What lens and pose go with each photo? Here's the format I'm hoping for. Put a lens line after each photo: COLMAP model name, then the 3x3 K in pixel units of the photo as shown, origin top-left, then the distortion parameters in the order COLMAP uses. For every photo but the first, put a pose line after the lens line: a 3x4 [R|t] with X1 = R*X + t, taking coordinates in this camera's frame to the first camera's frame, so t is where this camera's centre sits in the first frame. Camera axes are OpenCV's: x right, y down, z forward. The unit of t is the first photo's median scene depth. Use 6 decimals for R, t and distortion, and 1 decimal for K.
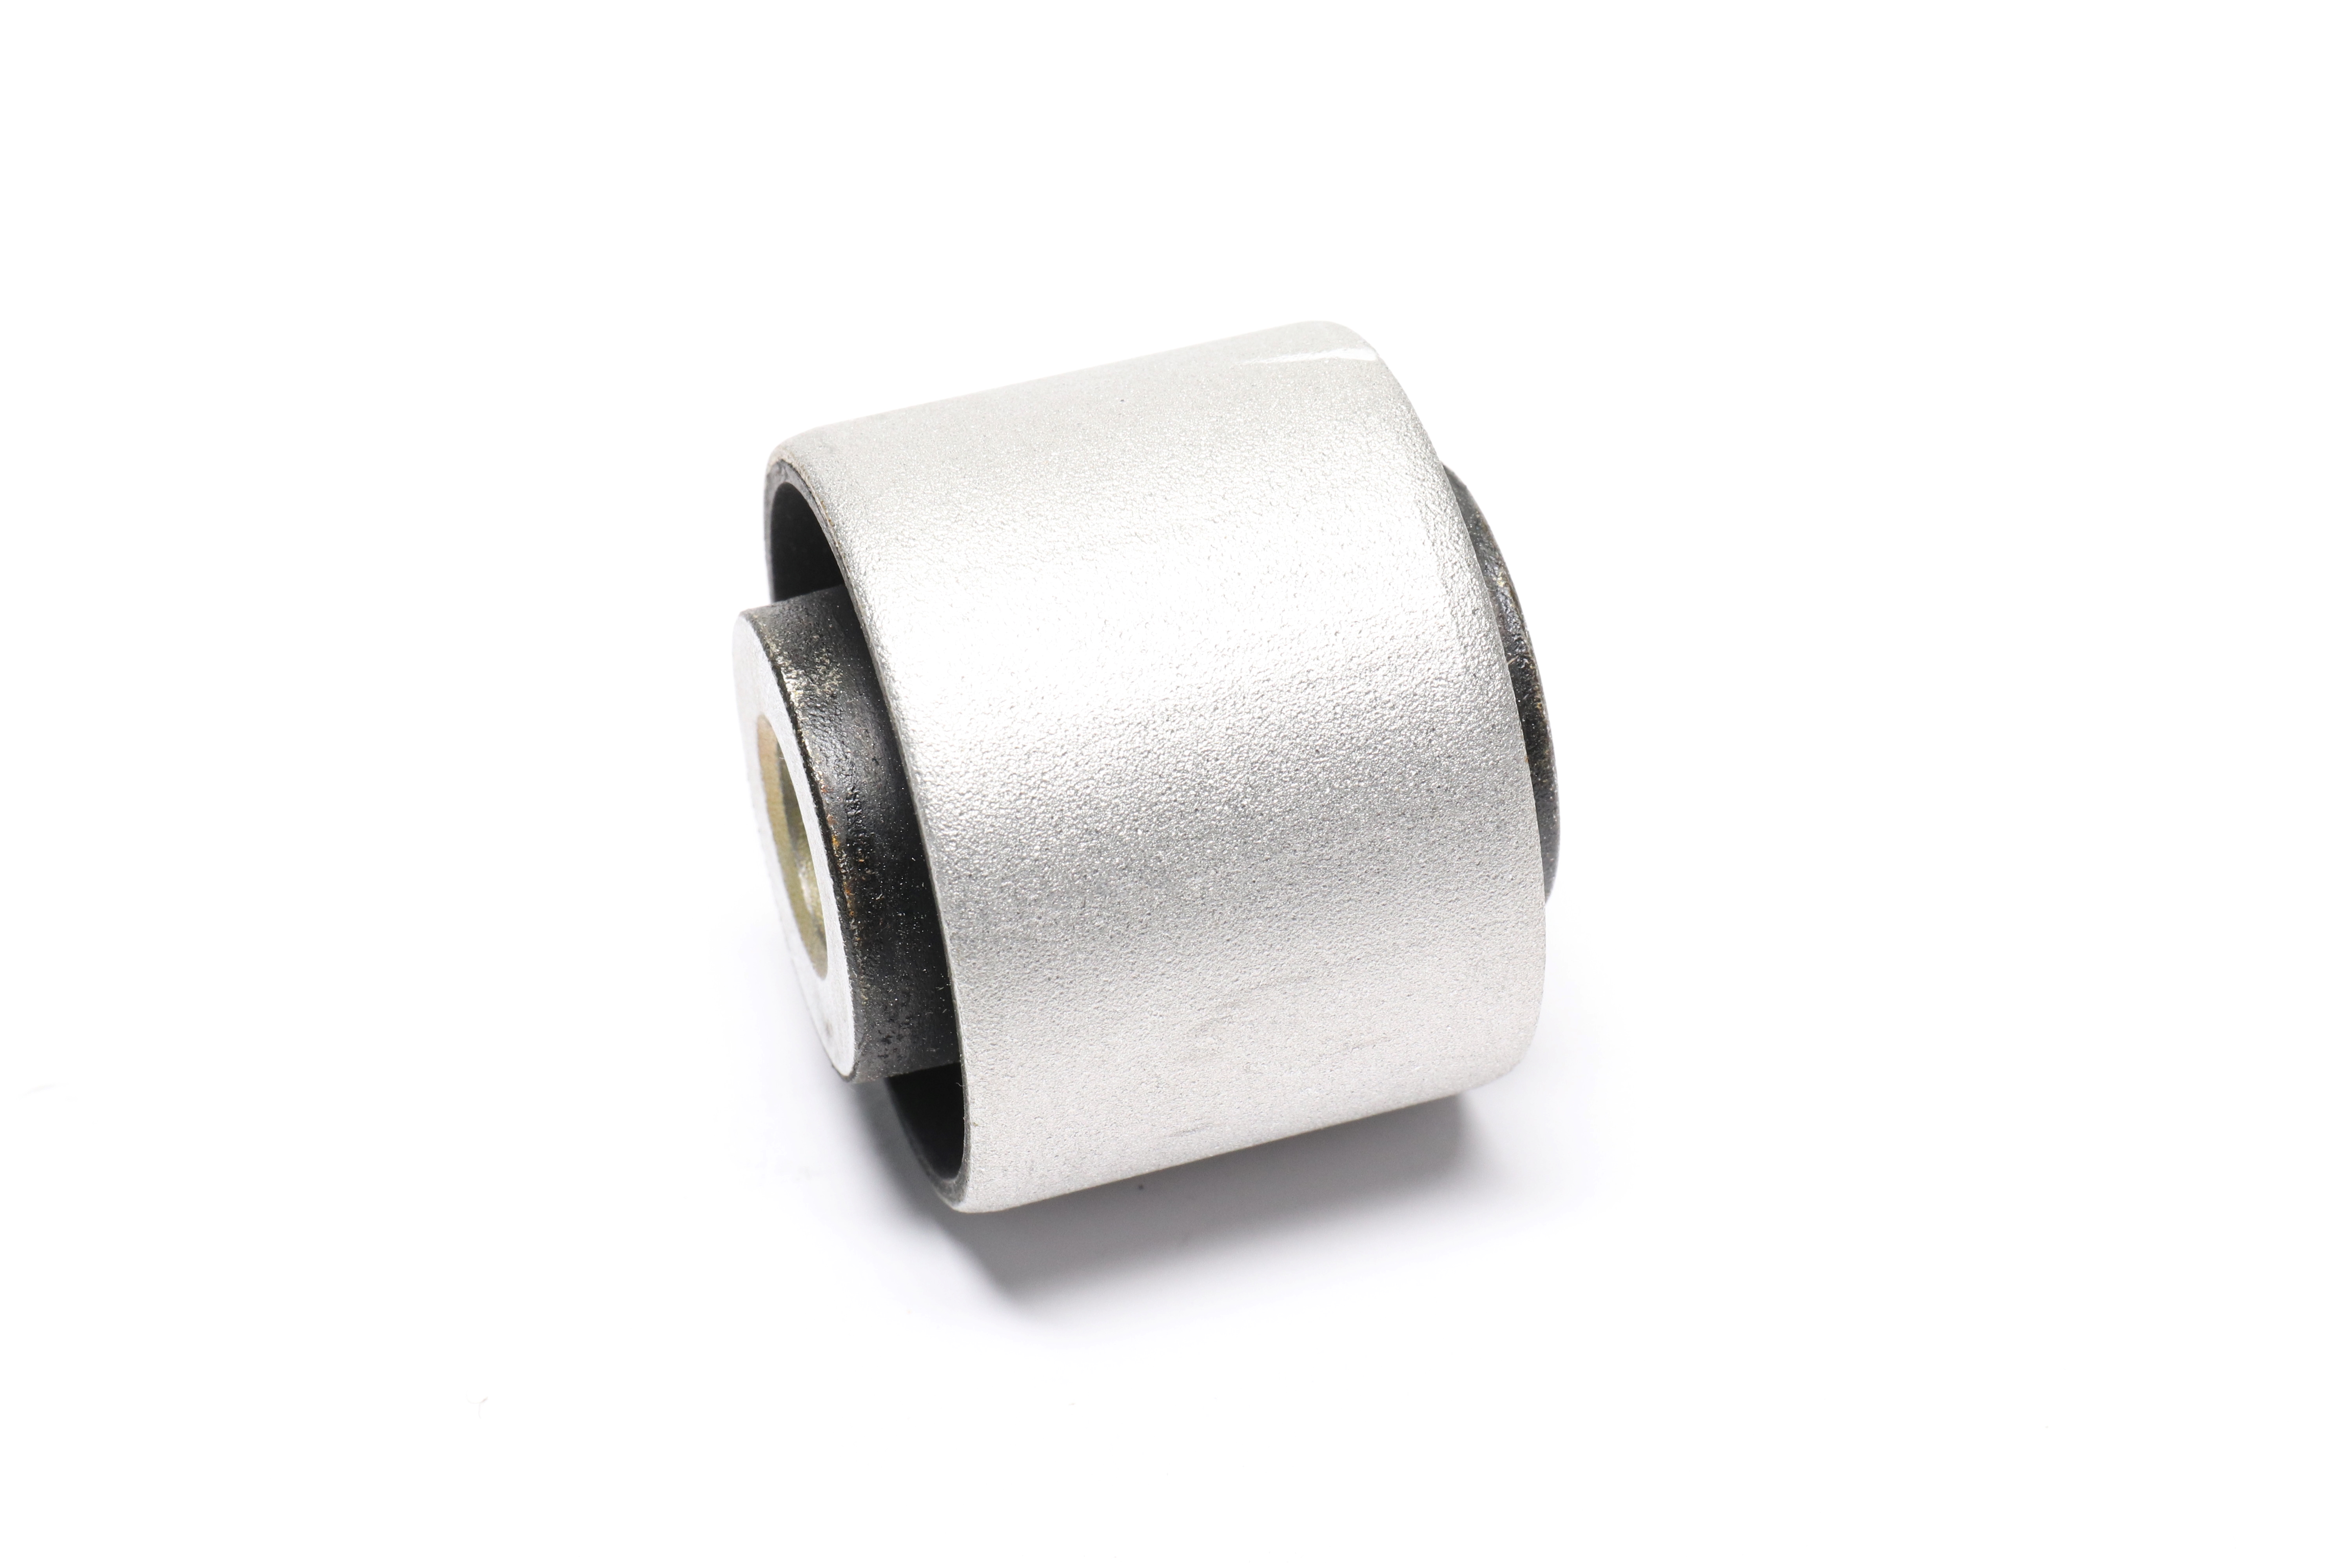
lens RADIAL K [[6259.7, 0, 1176.0], [0, 6259.7, 784.0], [0, 0, 1]] dist [0.000653, 0.008302]
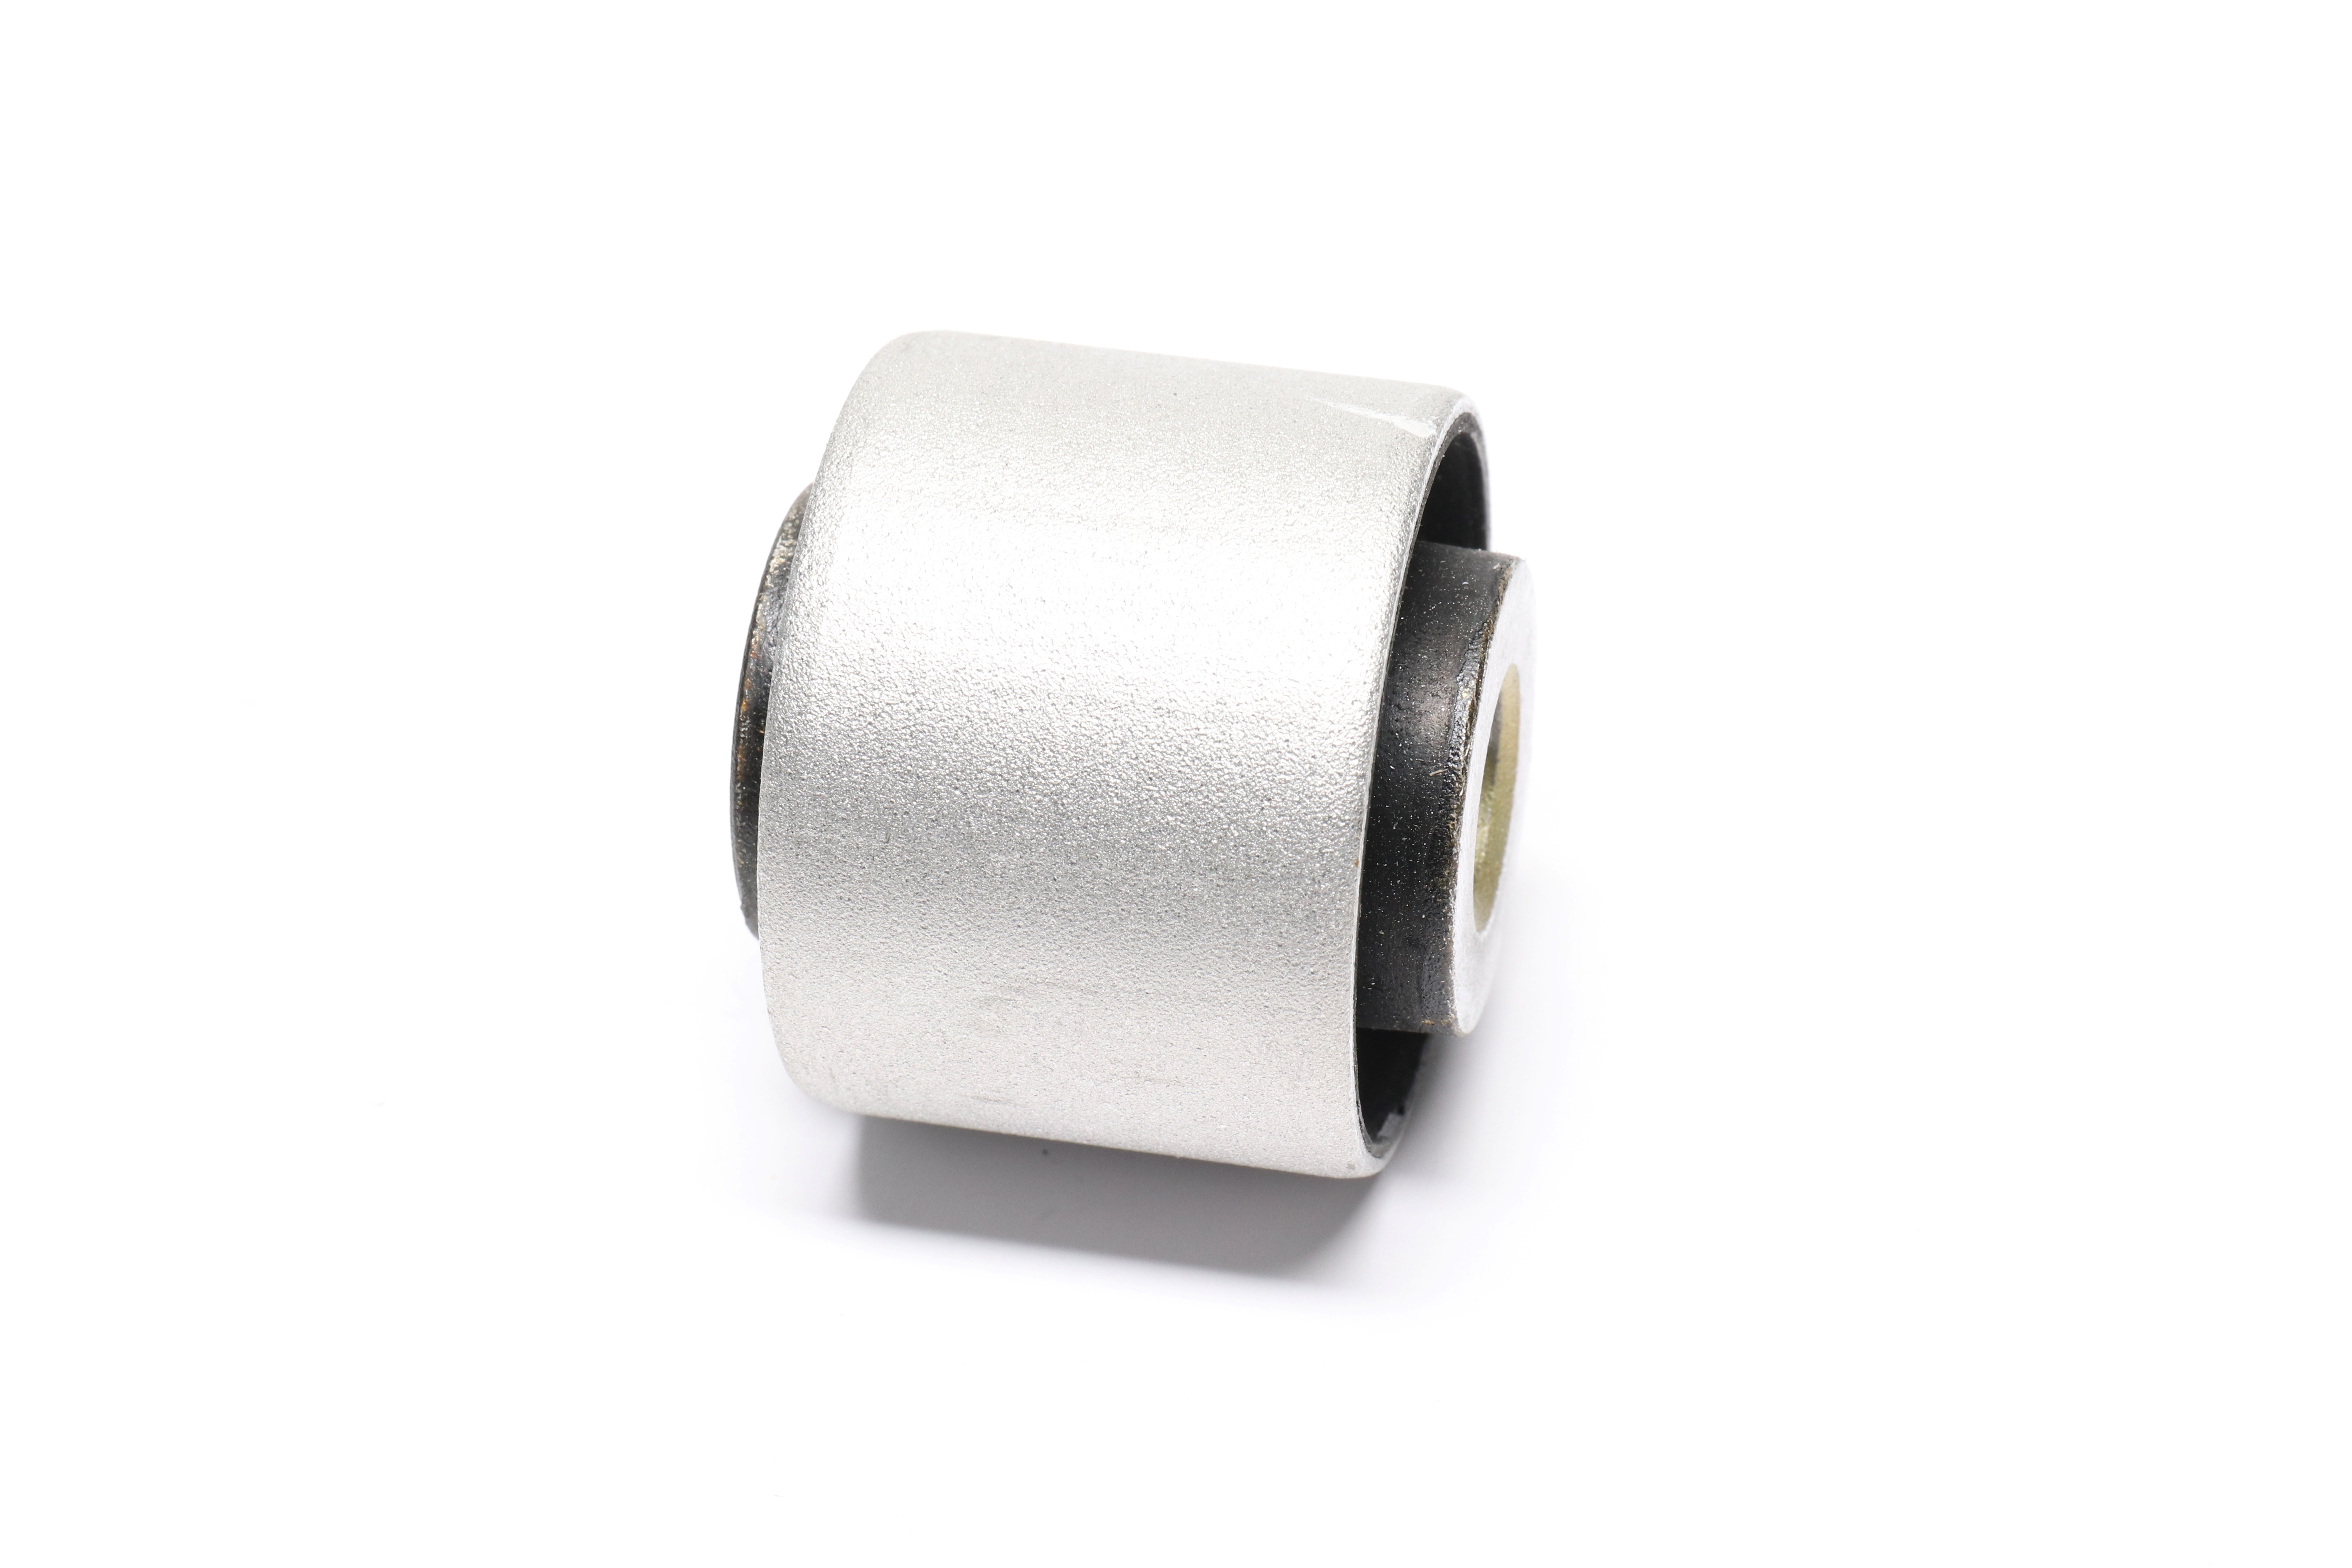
lens RADIAL K [[6259.7, 0, 1176.0], [0, 6259.7, 784.0], [0, 0, 1]] dist [0.000653, 0.008302]
pose [[0.834358, 0.335265, -0.437543, 0.457980], [-0.327514, 0.939986, 0.095716, -0.100196], [0.443374, 0.063440, 0.894089, 0.110255]]
